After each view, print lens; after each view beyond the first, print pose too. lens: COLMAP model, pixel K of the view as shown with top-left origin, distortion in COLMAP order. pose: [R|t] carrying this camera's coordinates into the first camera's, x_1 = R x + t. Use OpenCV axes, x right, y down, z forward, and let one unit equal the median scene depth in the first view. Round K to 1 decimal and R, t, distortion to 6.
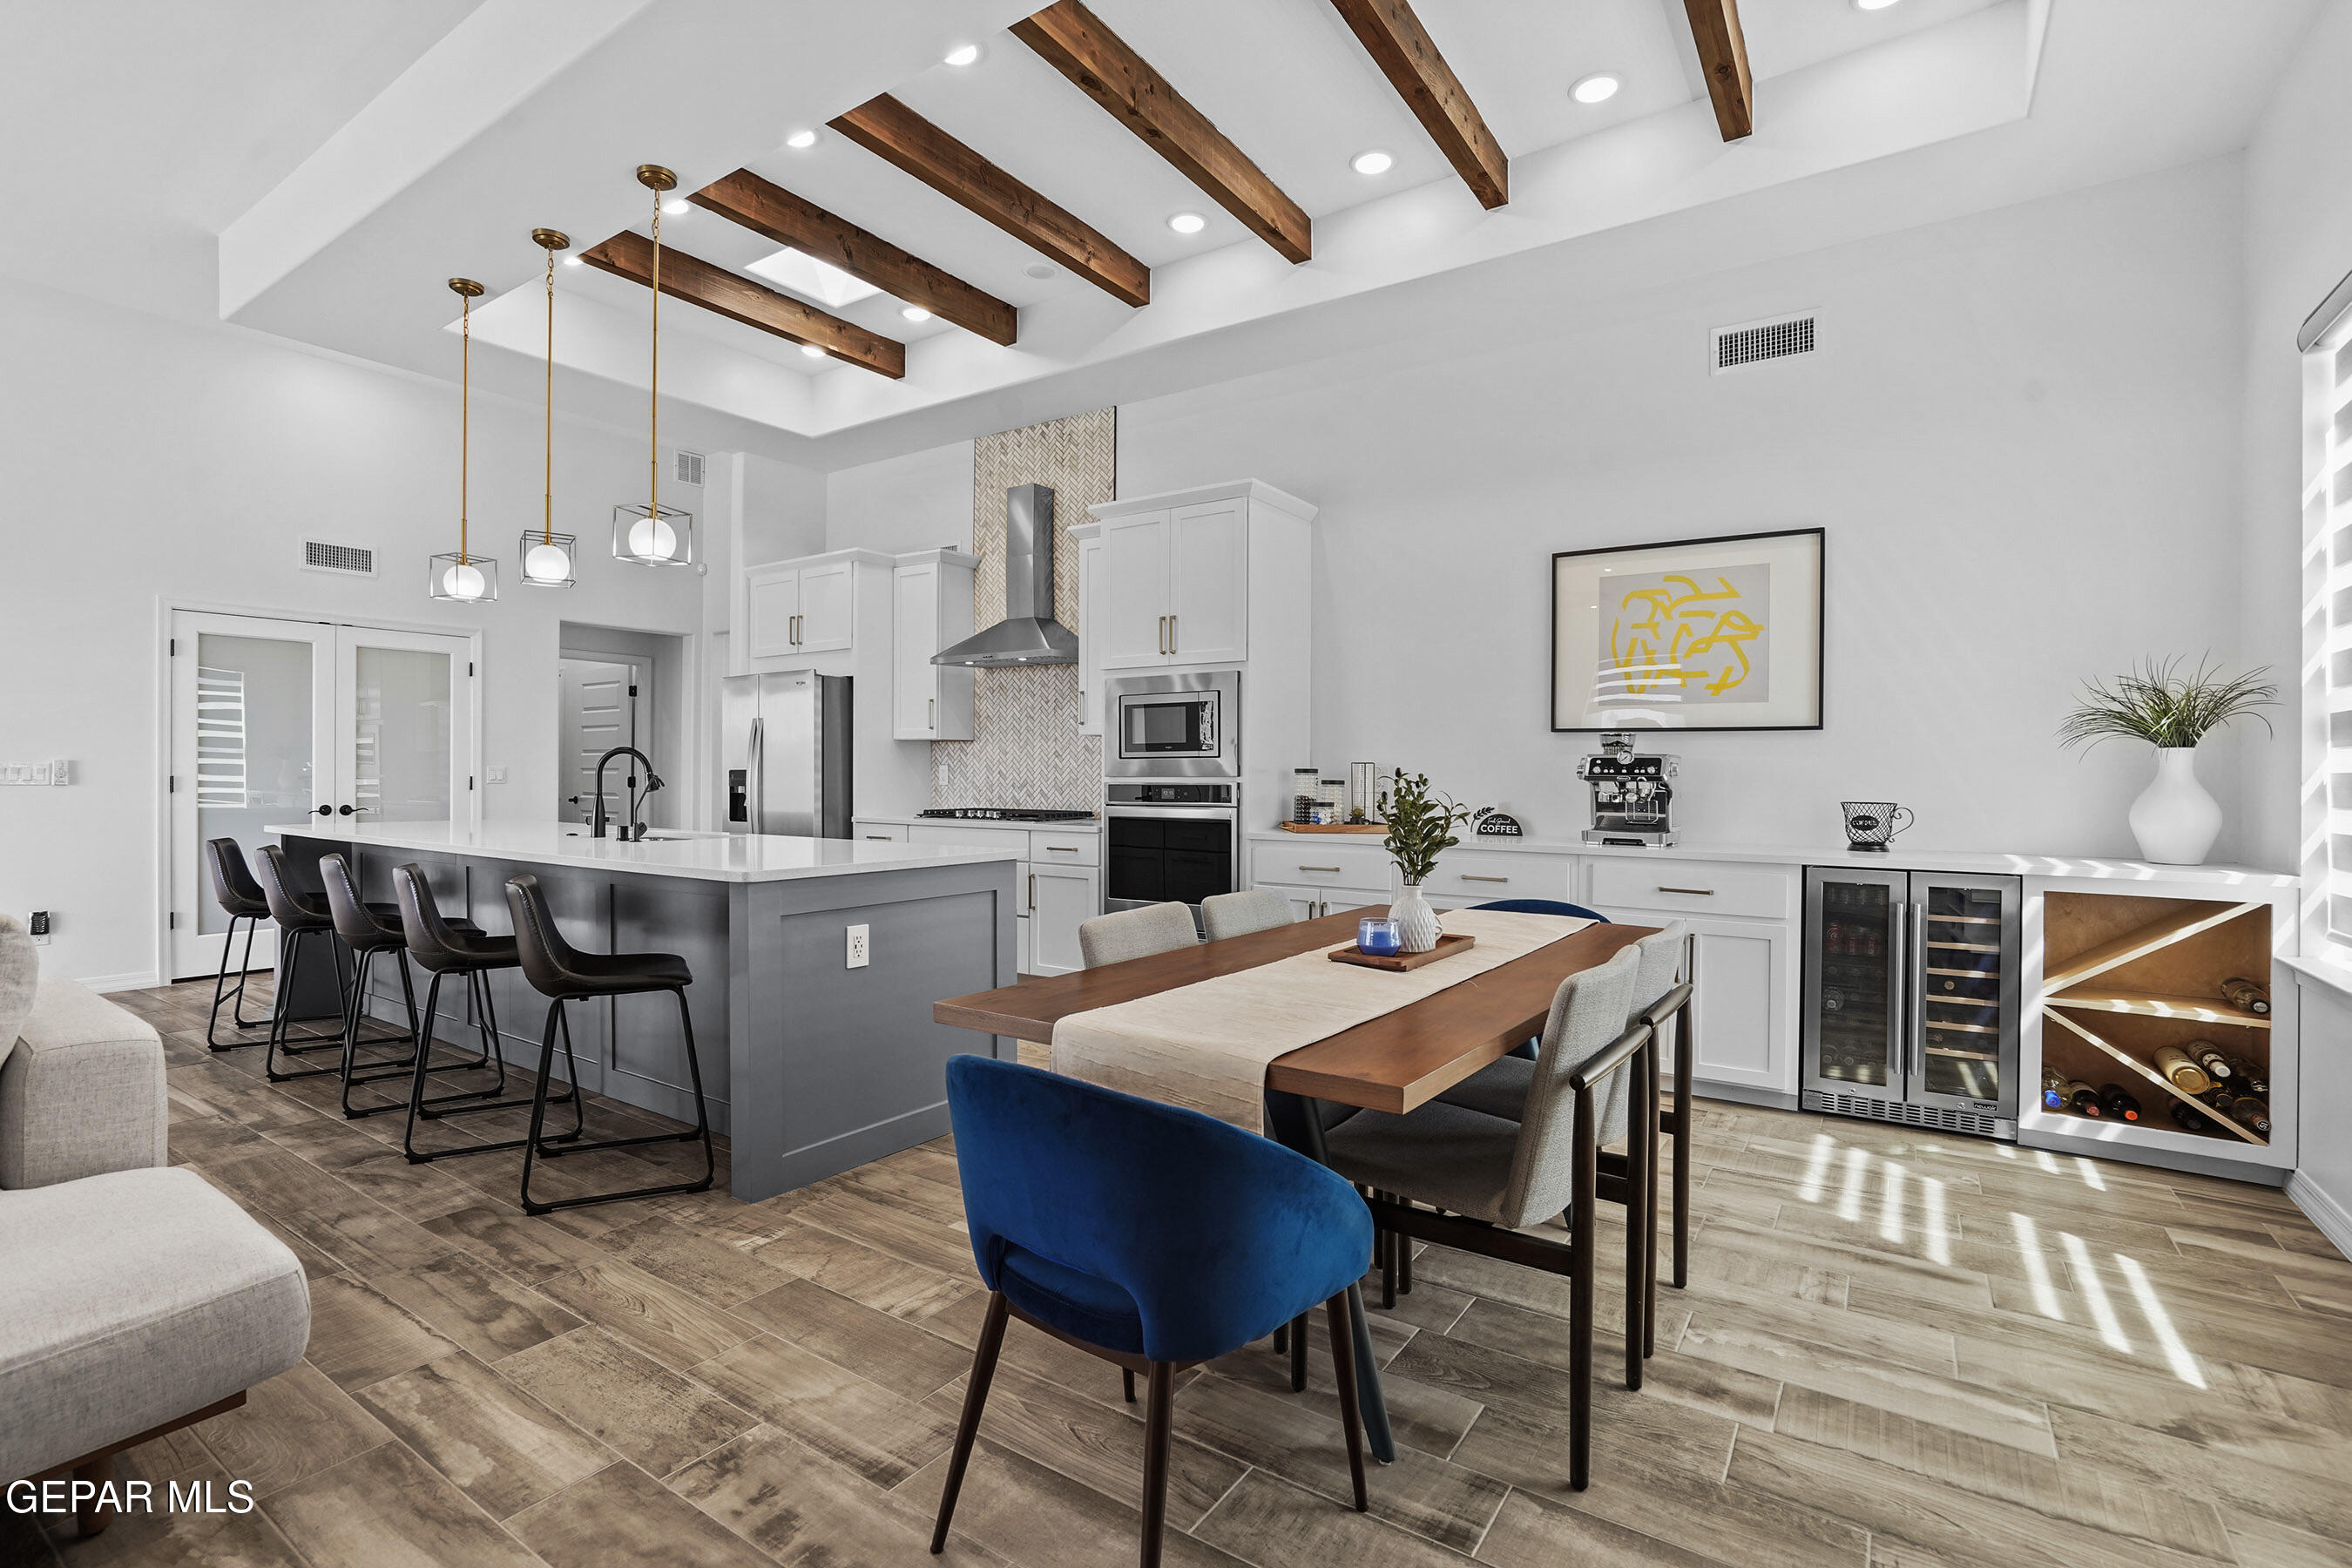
lens RADIAL K [[1086.8, 0, 1150.4], [0, 1086.8, 777.3], [0, 0, 1]] dist [-0.043831, 0.021146]
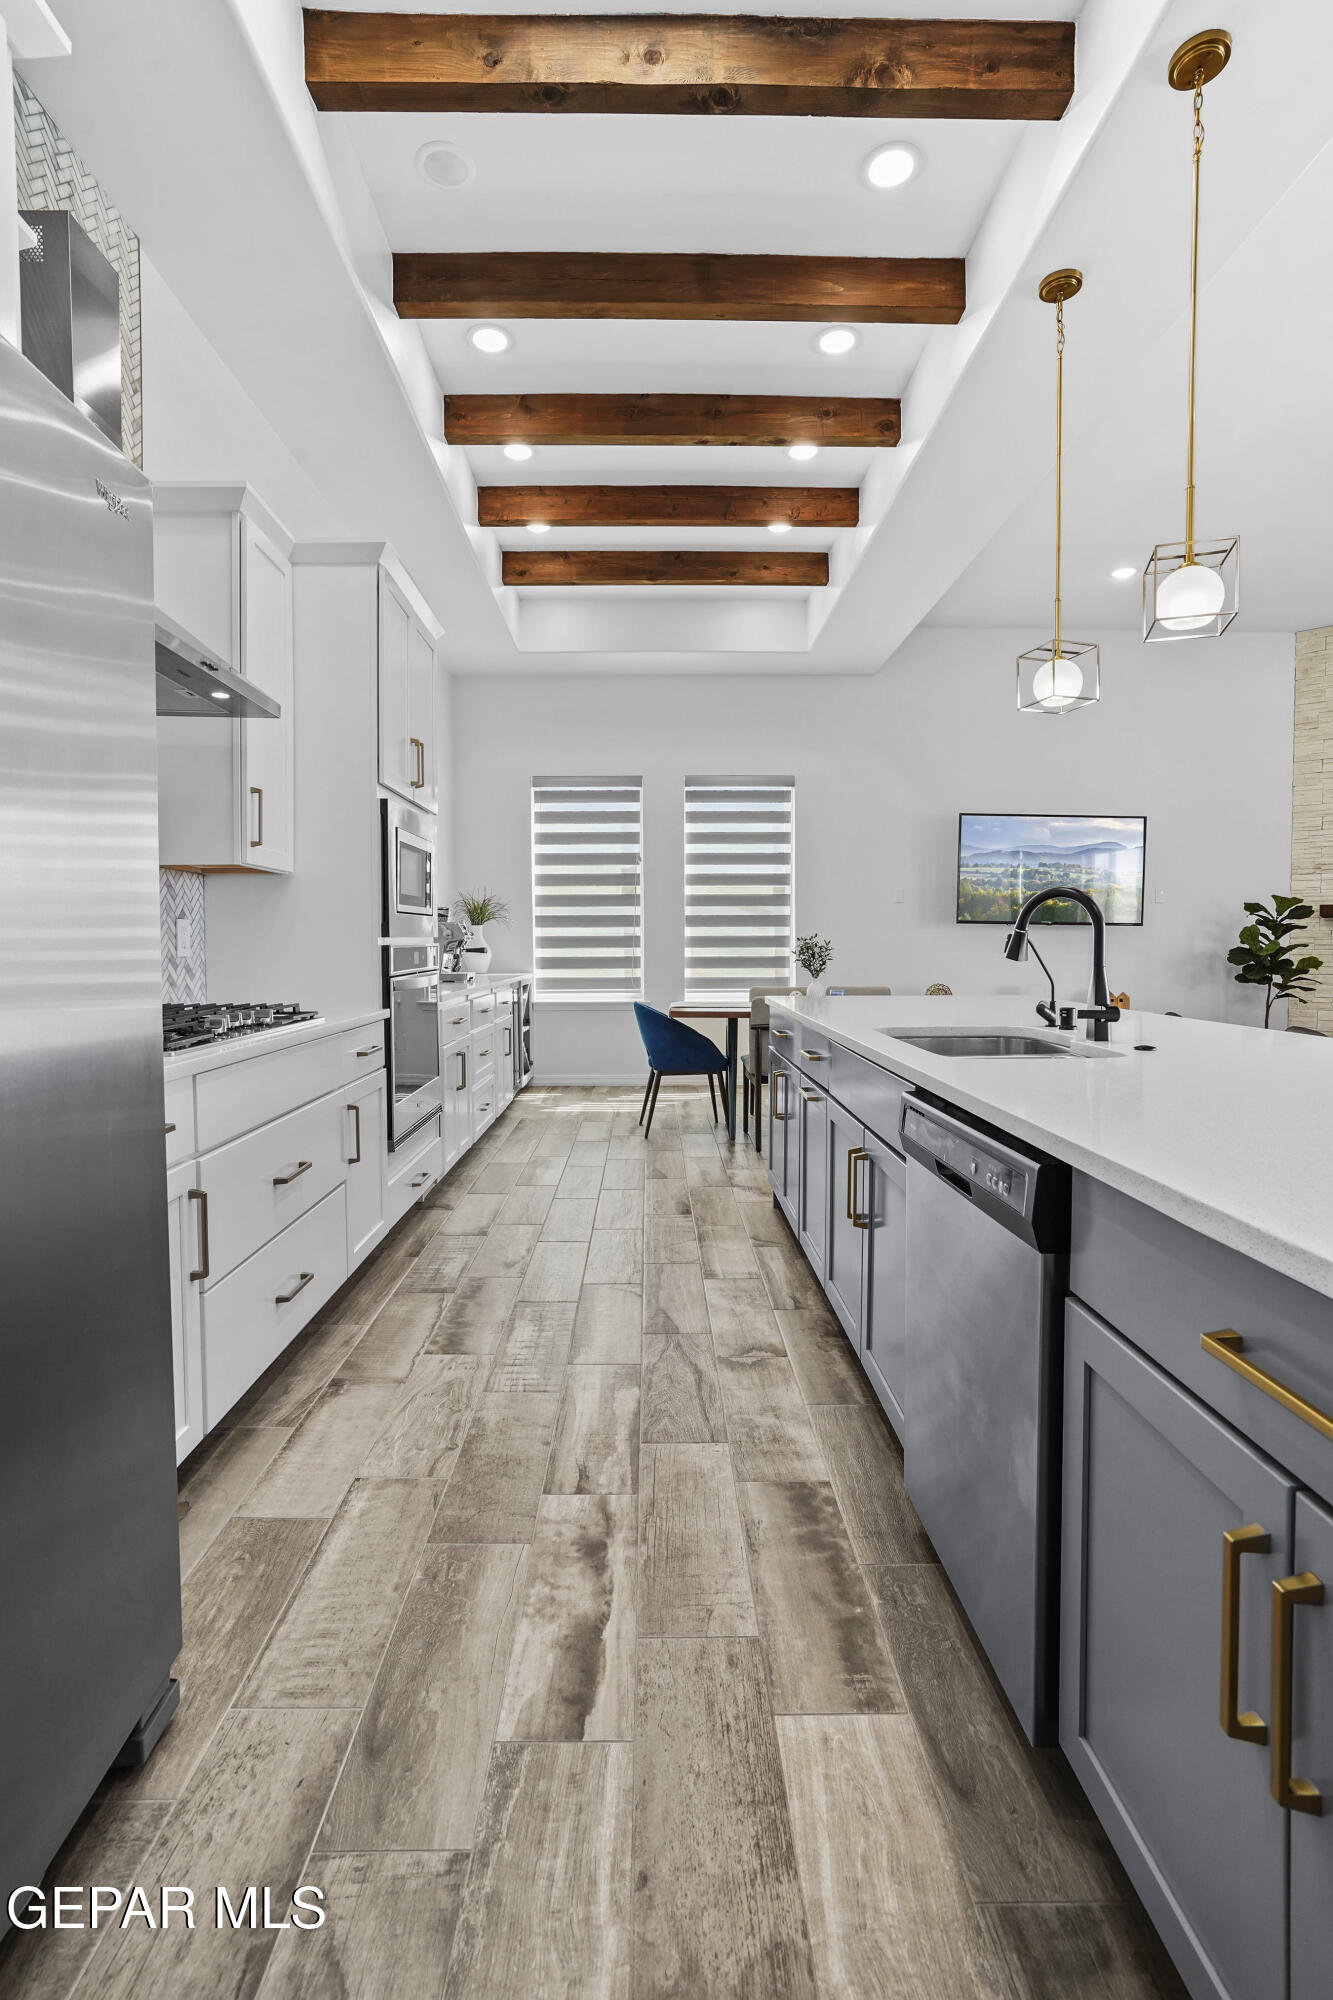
lens RADIAL K [[937.2, 0, 659.3], [0, 937.2, 974.7], [0, 0, 1]] dist [-0.048356, 0.025416]
pose [[-0.579538, -0.032949, 0.814279, -0.799087], [0.001145, 0.999148, 0.041244, -0.001281], [-0.814945, 0.024834, -0.579007, 1.515048]]
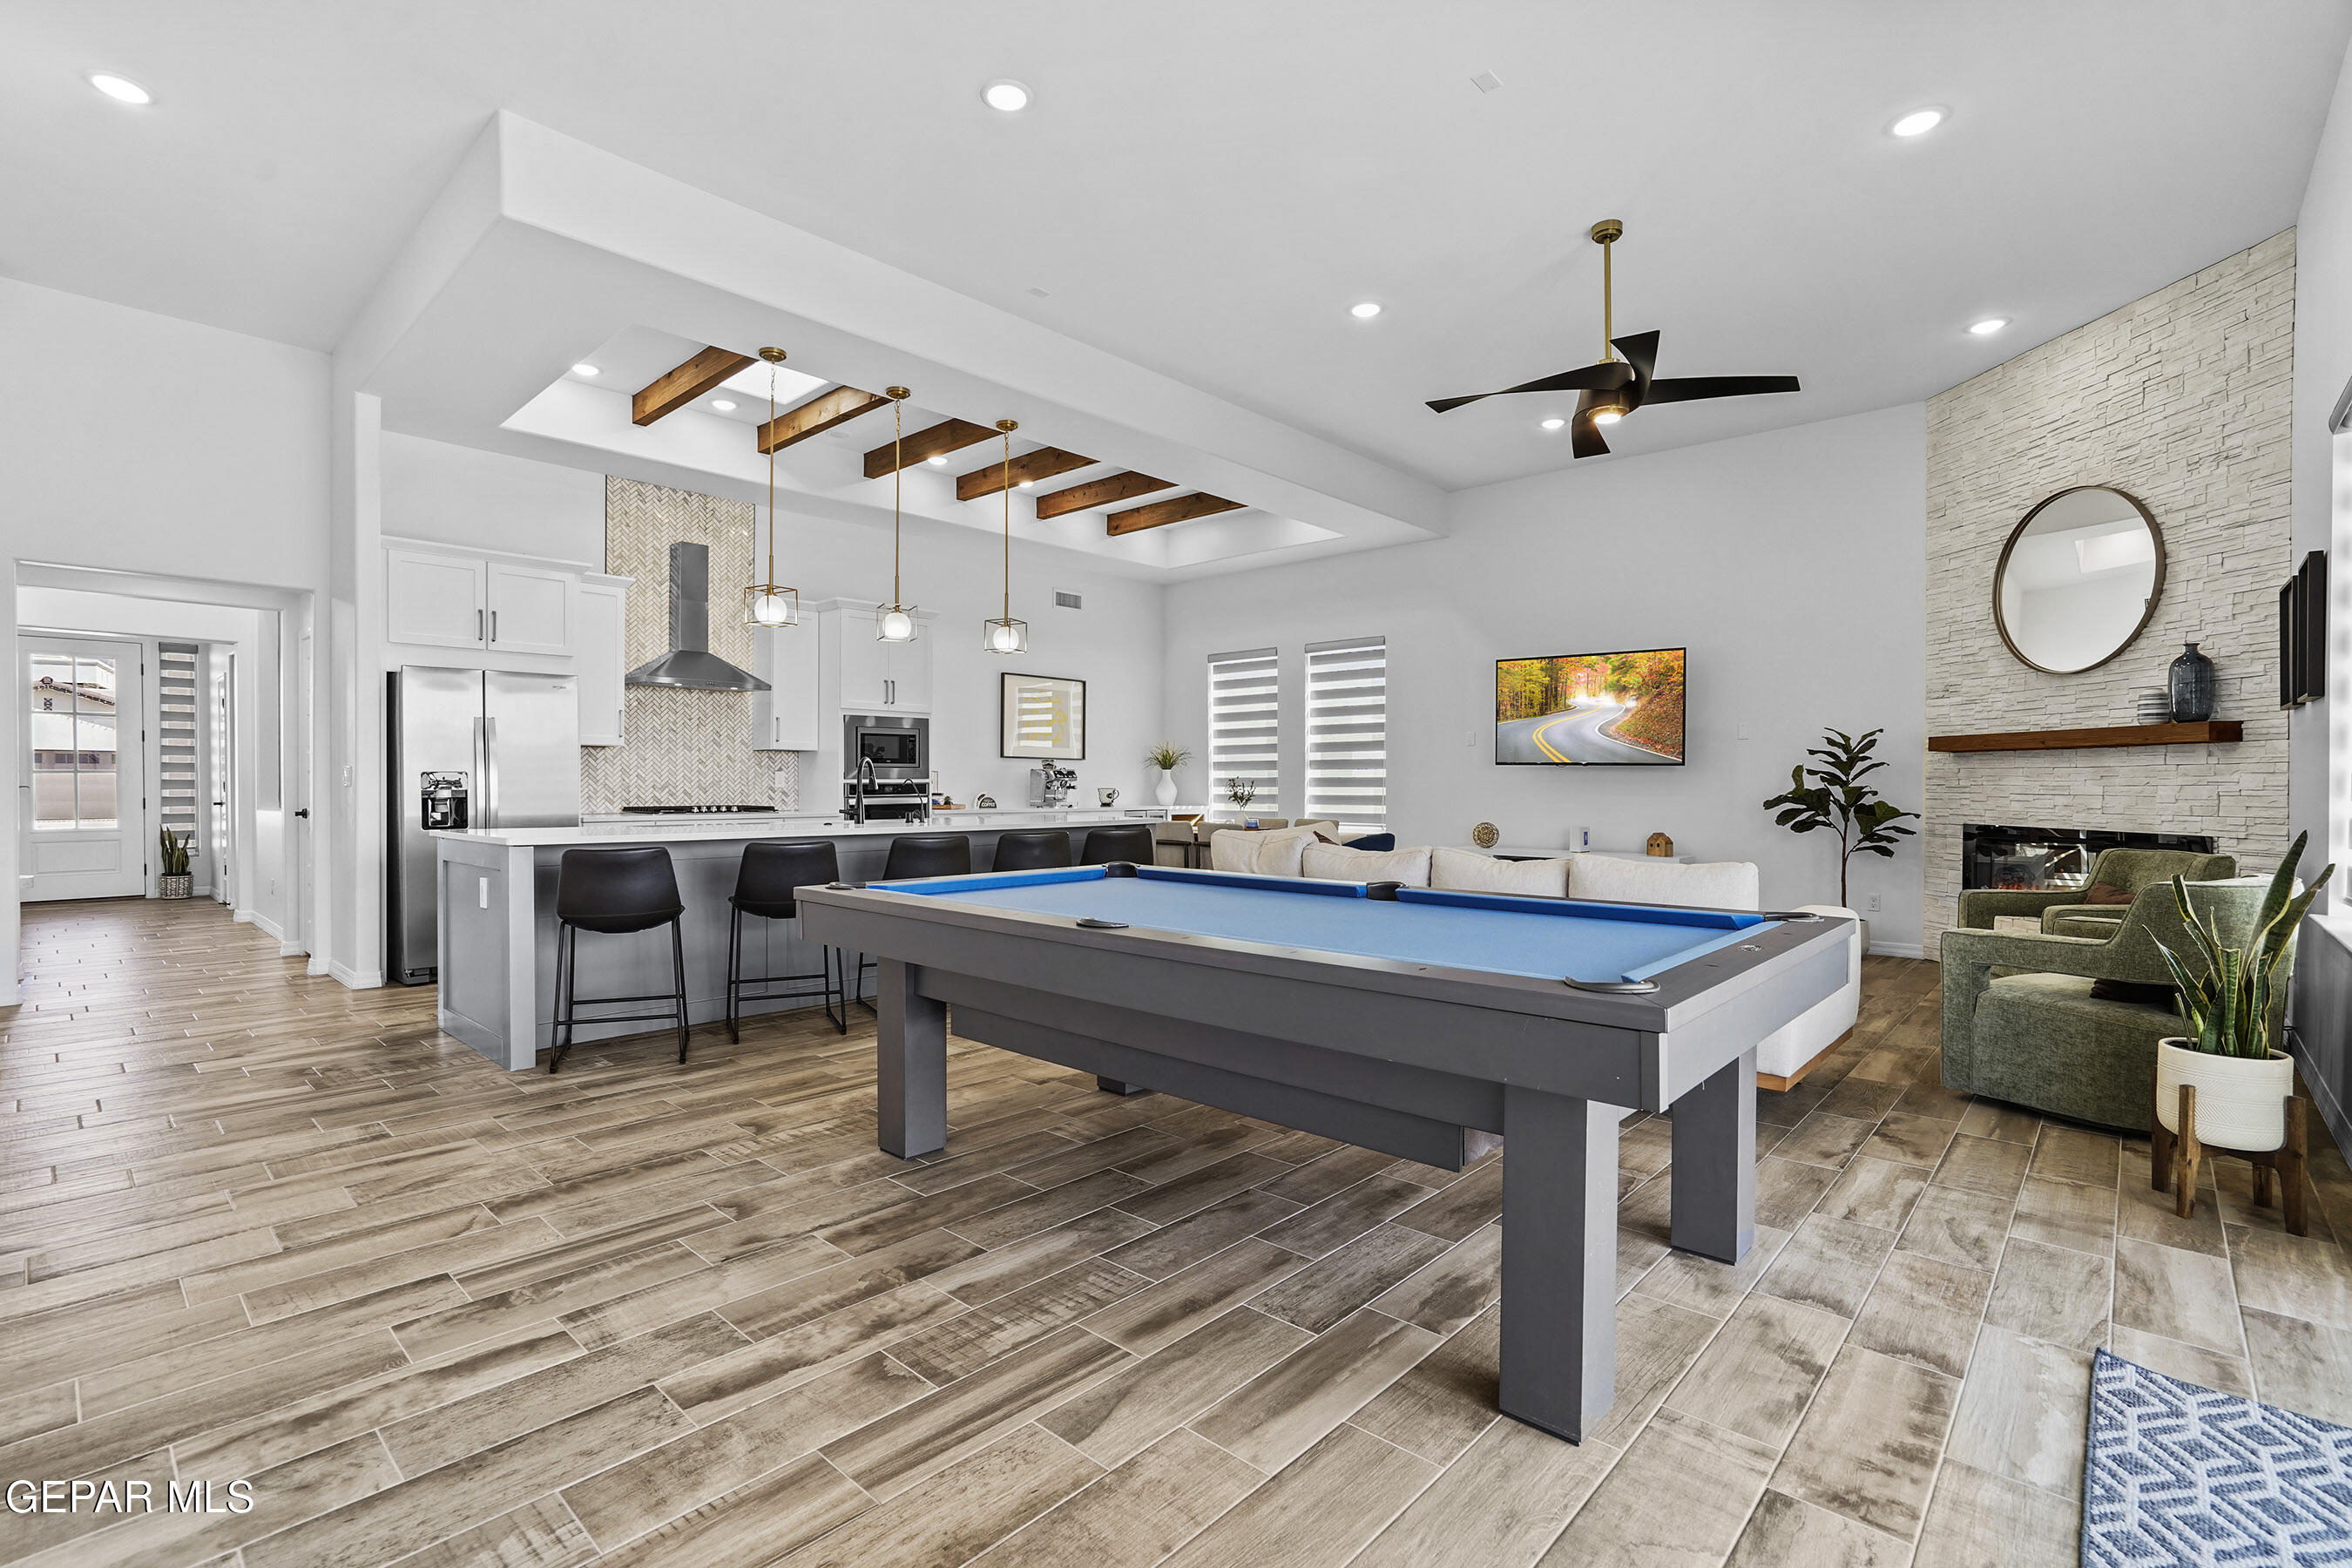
lens RADIAL K [[1080.3, 0, 1147.4], [0, 1080.3, 789.1], [0, 0, 1]] dist [-0.045954, 0.024665]
pose [[0.147276, -0.010846, 0.989036, -1.837633], [0.002861, 0.999940, 0.010540, -0.001271], [-0.989091, 0.001277, 0.147298, 0.455079]]
